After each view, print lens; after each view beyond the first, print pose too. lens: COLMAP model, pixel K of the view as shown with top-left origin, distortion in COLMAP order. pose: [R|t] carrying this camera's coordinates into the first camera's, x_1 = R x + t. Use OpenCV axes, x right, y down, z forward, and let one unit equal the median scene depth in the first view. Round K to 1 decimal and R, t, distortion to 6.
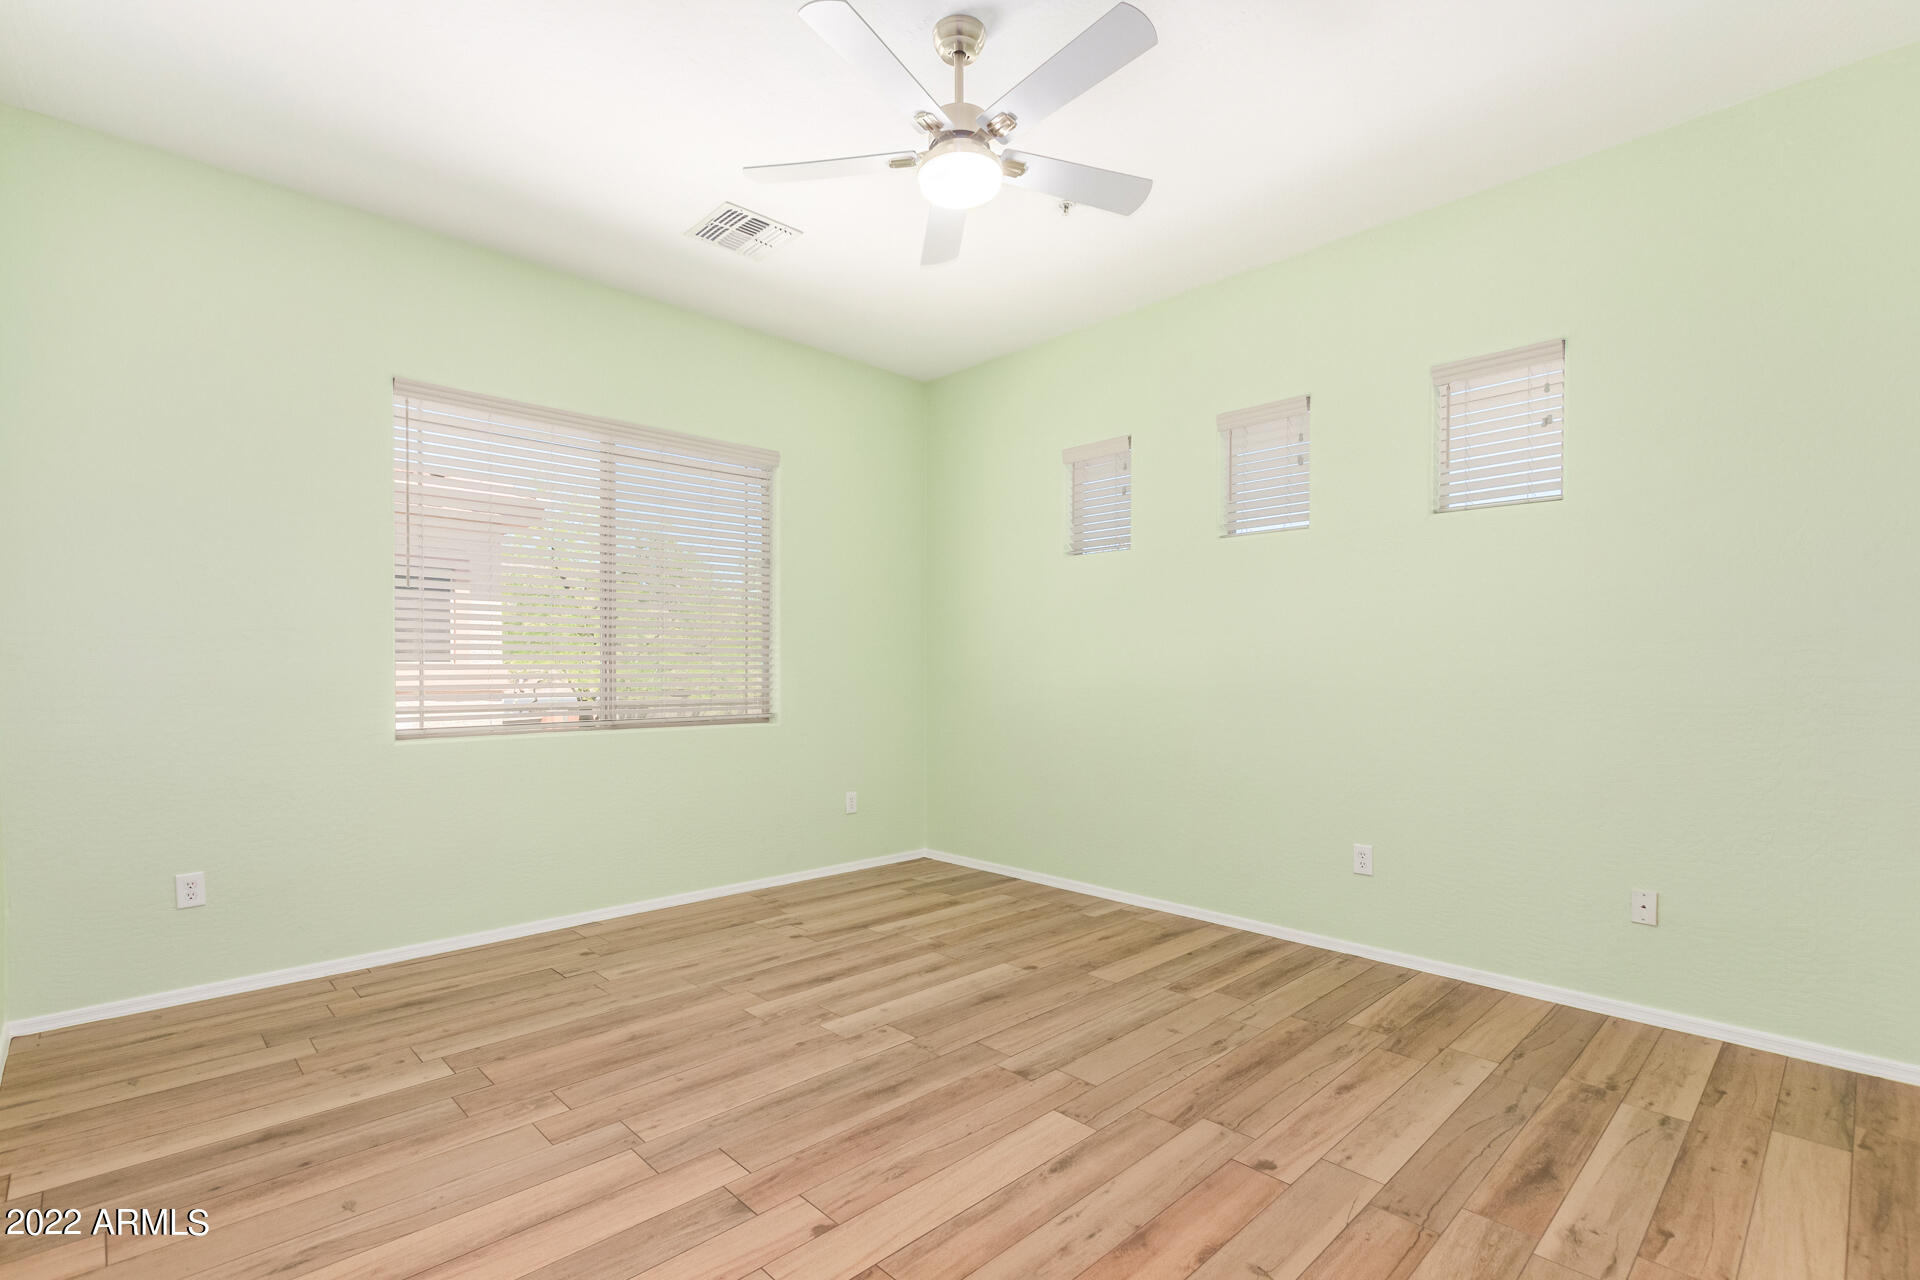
lens RADIAL K [[917.2, 0, 982.6], [0, 917.2, 676.1], [0, 0, 1]] dist [0.009491, -0.007306]
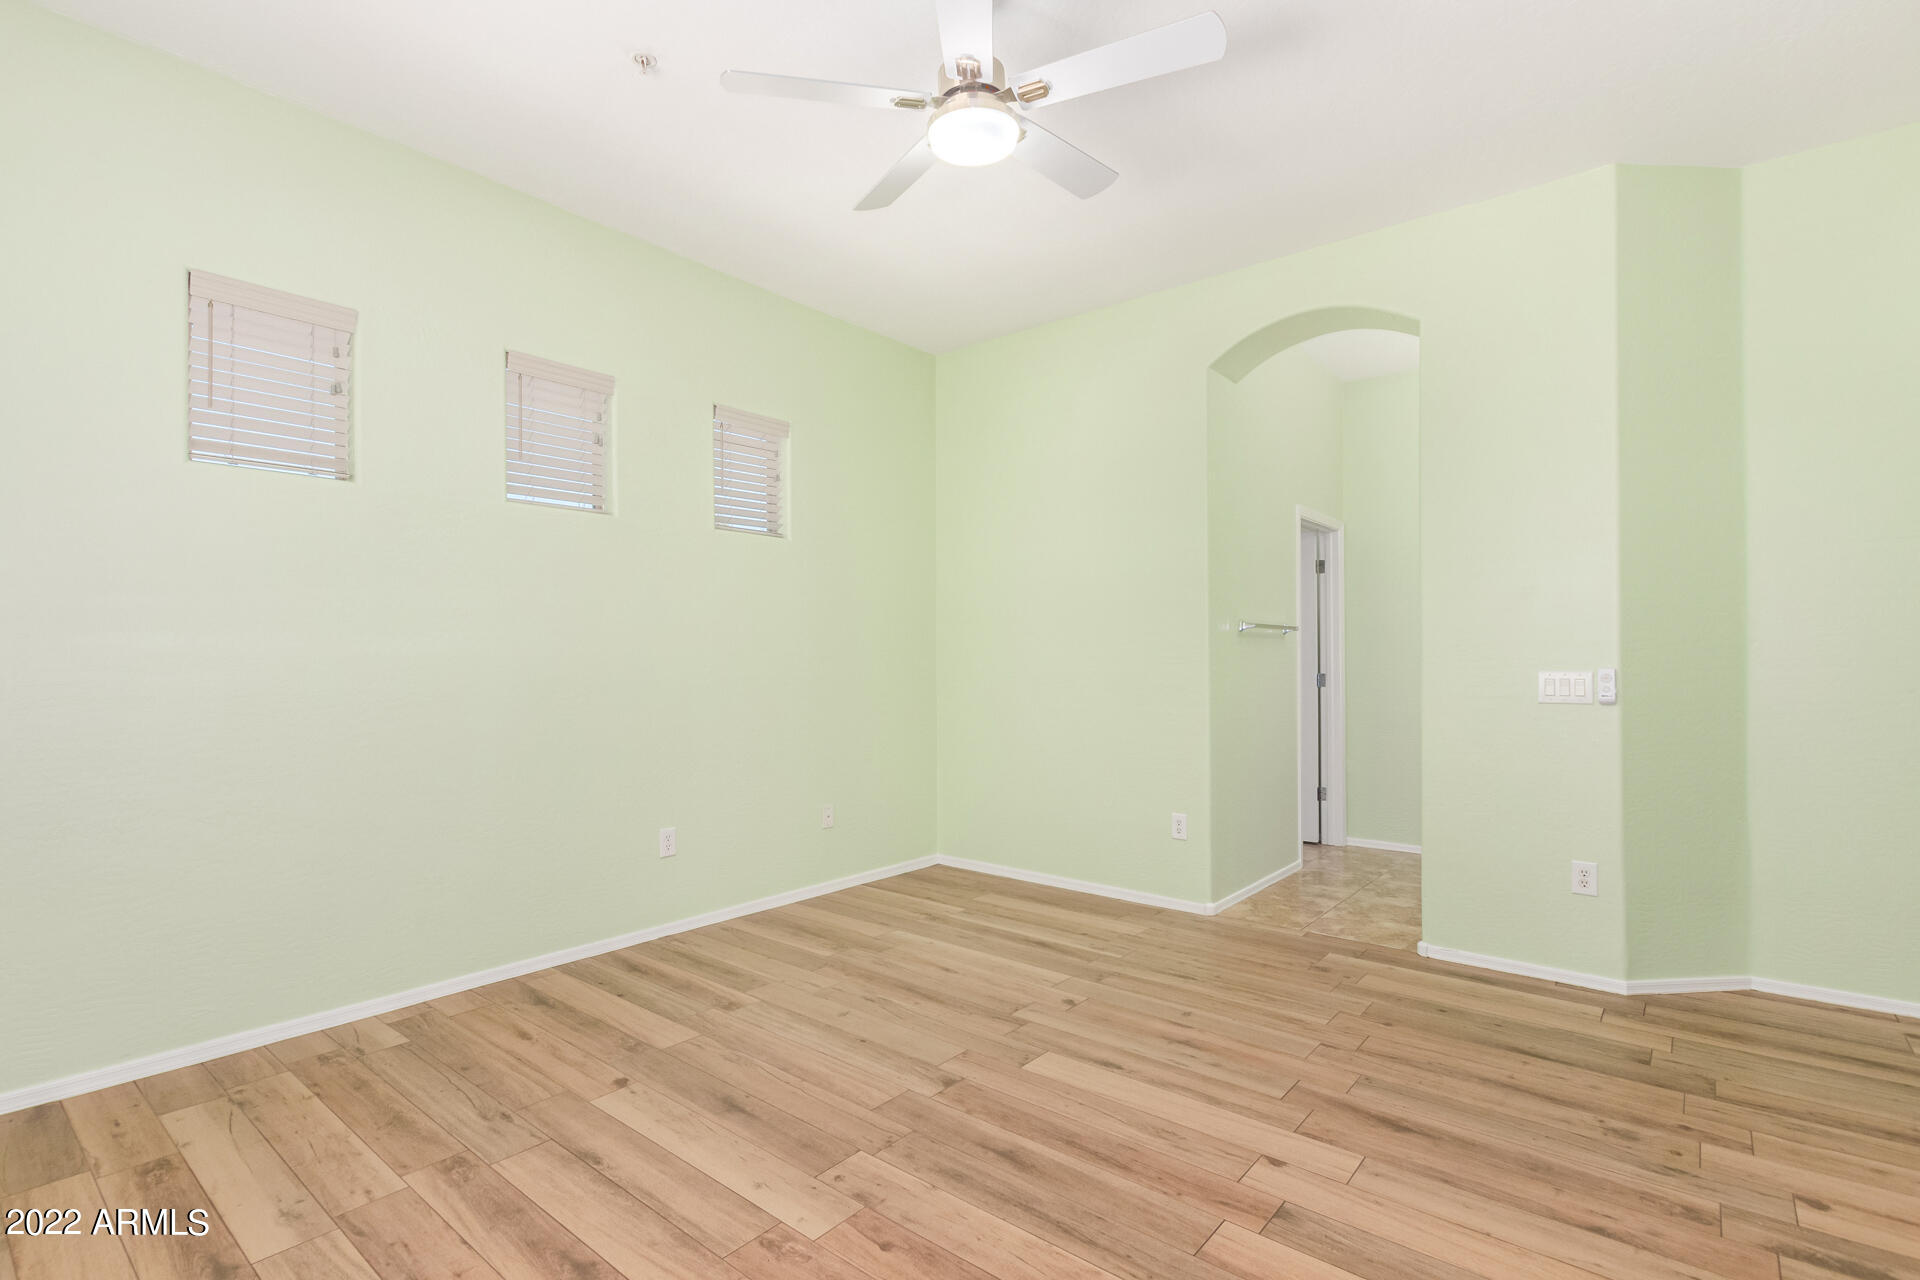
lens RADIAL K [[873.3, 0, 959.2], [0, 873.3, 654.6], [0, 0, 1]] dist [0.008743, -0.005979]
pose [[-0.098616, 0.004222, 0.995117, -0.861941], [0.008399, 0.999959, -0.003410, -0.014205], [-0.995090, 0.008022, -0.098647, 1.061001]]
